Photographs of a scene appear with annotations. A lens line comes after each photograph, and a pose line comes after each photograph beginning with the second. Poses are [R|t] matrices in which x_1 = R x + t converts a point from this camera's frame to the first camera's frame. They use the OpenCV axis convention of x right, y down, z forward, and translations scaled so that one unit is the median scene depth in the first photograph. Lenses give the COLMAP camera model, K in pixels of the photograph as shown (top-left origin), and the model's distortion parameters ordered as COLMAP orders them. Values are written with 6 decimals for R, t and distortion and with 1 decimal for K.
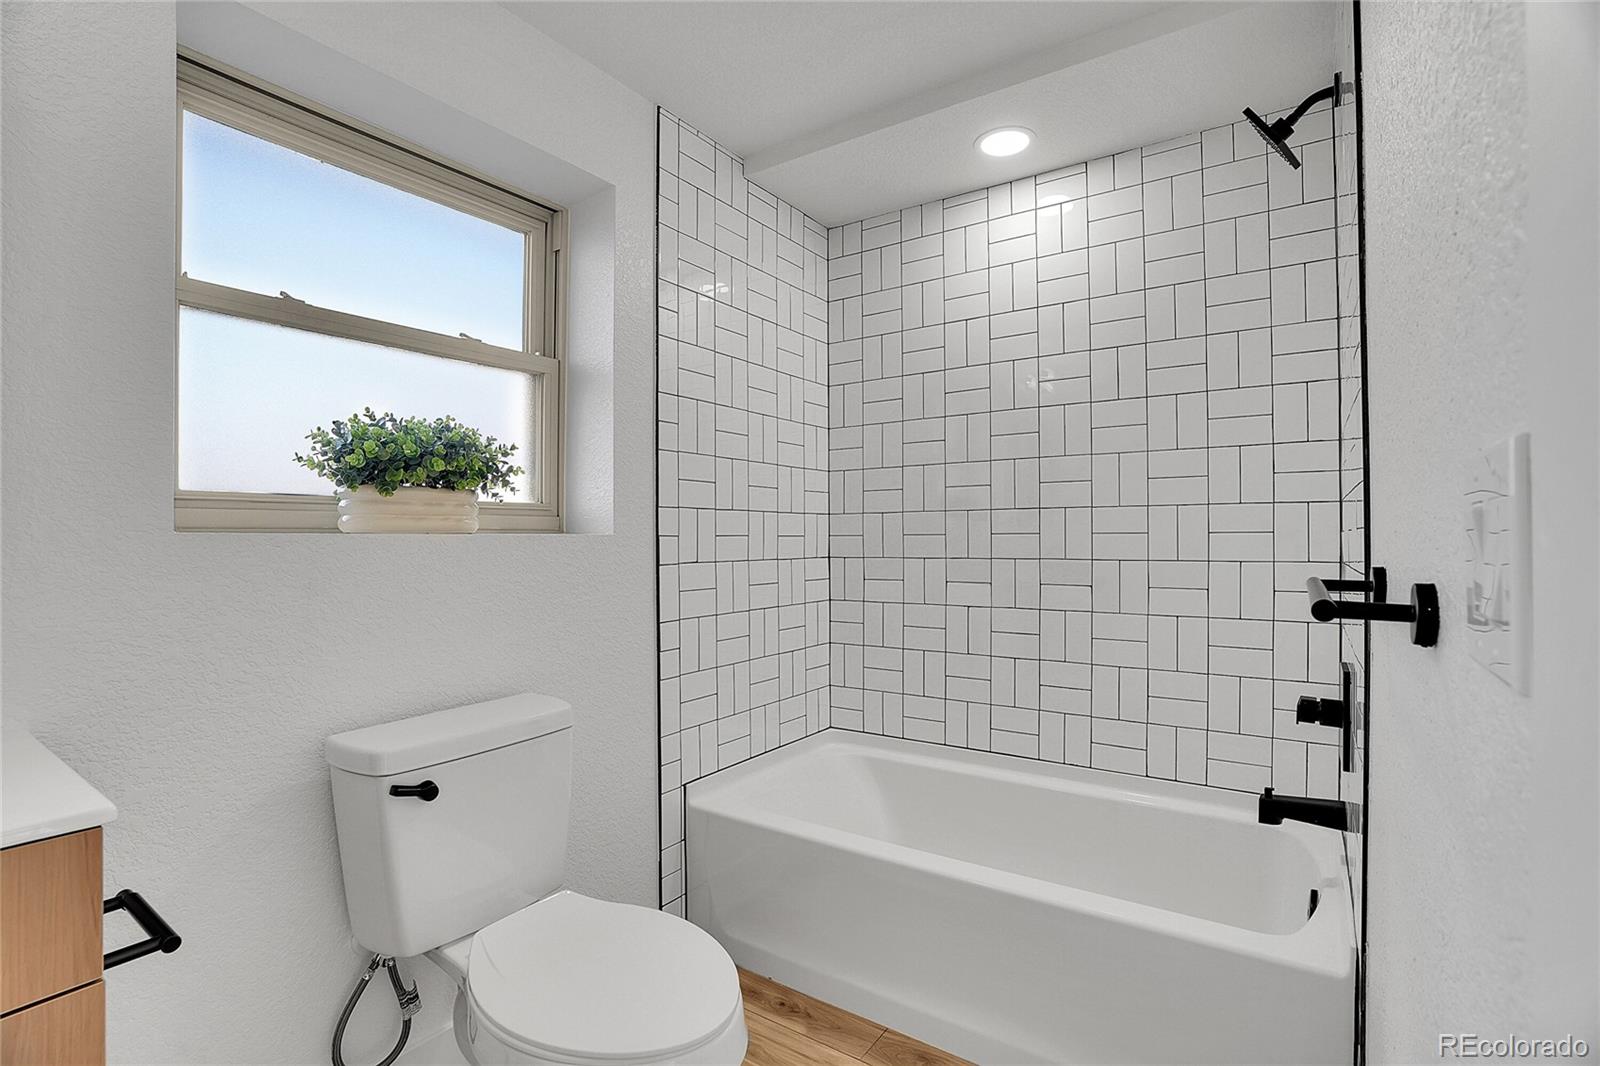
lens RADIAL K [[753.0, 0, 795.2], [0, 753.0, 523.0], [0, 0, 1]] dist [-0.071590, 0.032230]
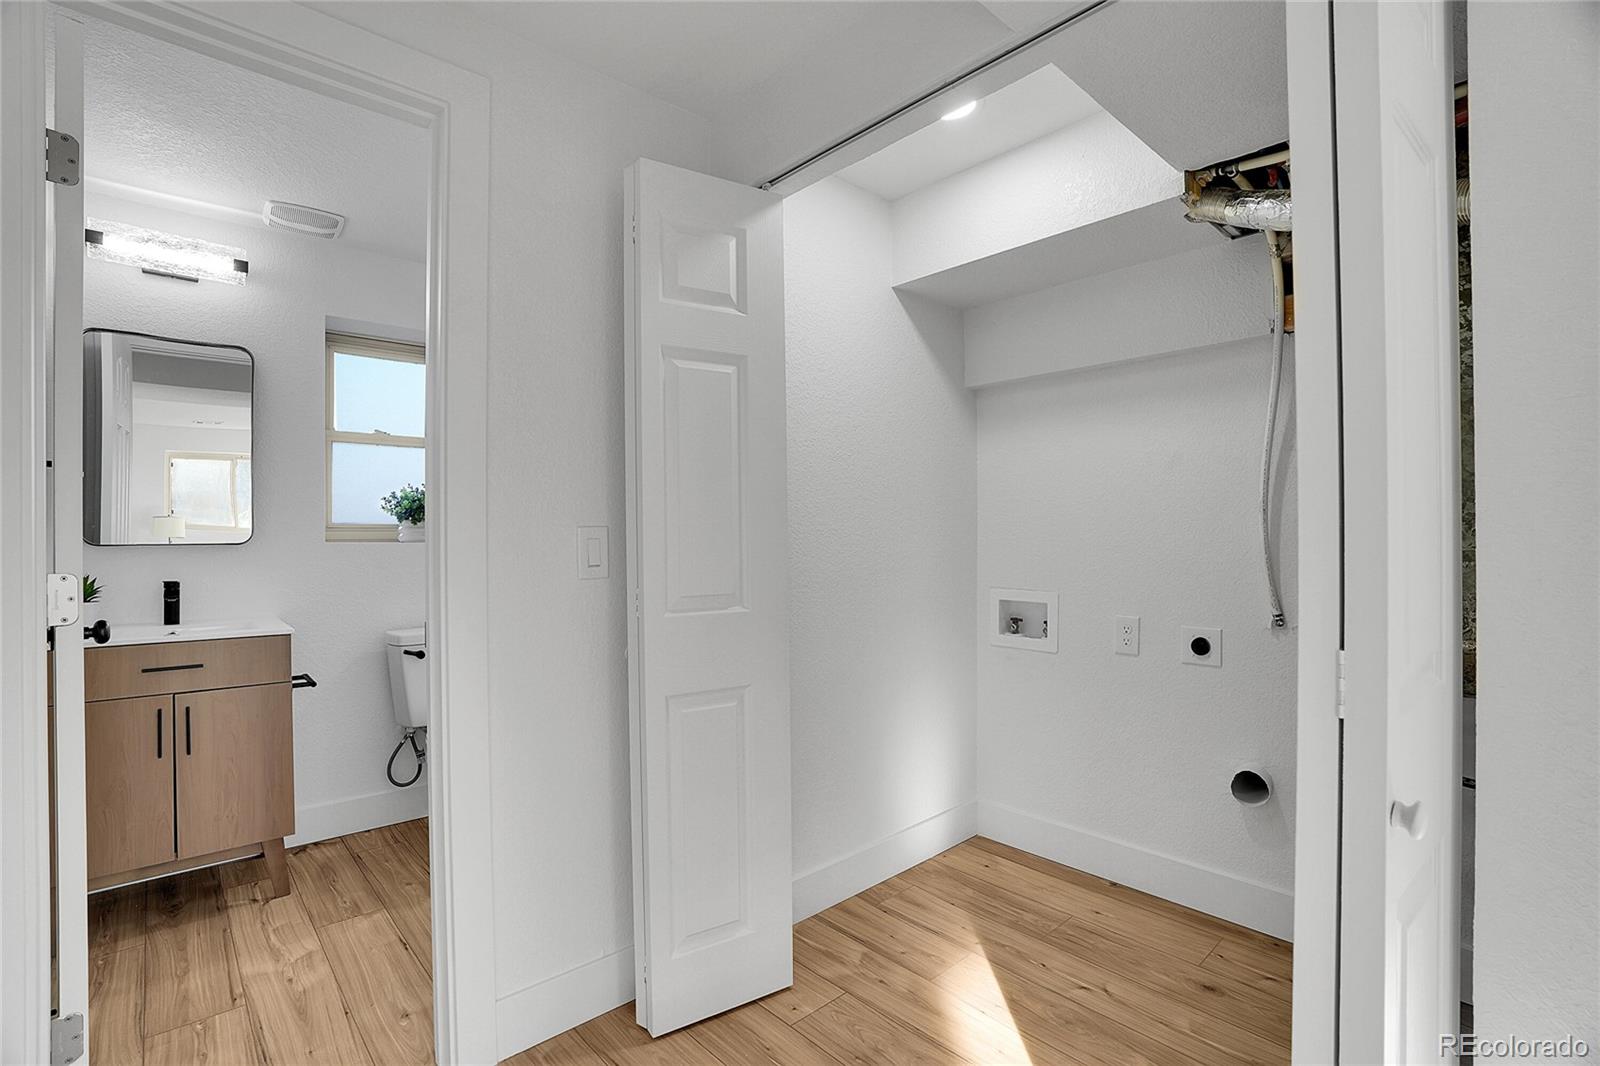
lens RADIAL K [[739.6, 0, 796.5], [0, 739.6, 535.5], [0, 0, 1]] dist [-0.073374, 0.028908]
pose [[0.977169, 0.003218, -0.212438, 1.054721], [-0.001592, 0.999968, 0.007823, -0.025680], [0.212457, -0.007306, 0.977143, -0.899404]]
